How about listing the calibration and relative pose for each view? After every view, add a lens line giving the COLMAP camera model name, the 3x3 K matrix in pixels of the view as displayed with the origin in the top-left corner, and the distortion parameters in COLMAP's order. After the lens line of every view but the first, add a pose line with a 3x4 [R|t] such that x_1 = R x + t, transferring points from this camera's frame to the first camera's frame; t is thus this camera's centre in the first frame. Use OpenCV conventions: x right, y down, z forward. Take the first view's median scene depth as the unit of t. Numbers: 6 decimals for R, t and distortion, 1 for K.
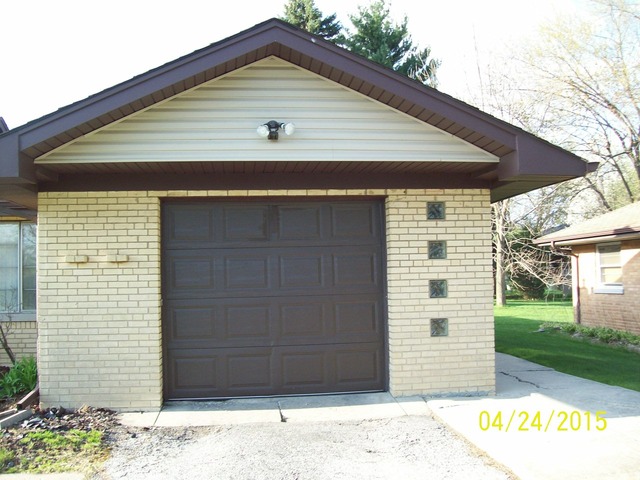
lens RADIAL K [[692.3, 0, 320.0], [0, 692.3, 240.0], [0, 0, 1]] dist [-0.148668, 0.023392]
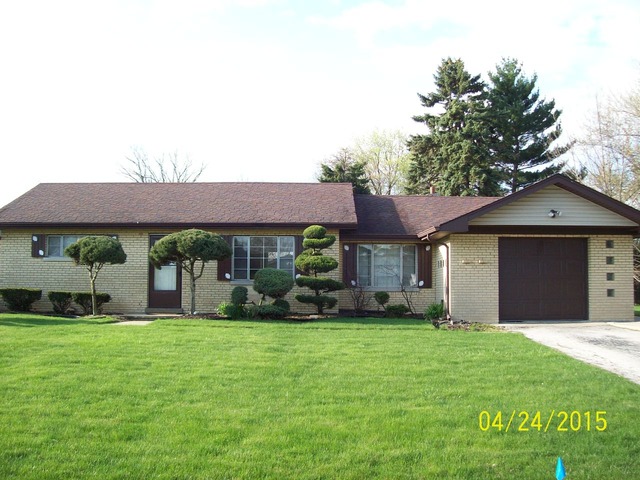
lens RADIAL K [[692.3, 0, 320.0], [0, 692.3, 240.0], [0, 0, 1]] dist [-0.148668, 0.023392]
pose [[0.991582, 0.016300, -0.128453, -0.501406], [-0.018389, 0.999717, -0.015093, -0.002565], [0.128171, 0.017328, 0.991601, -1.371330]]
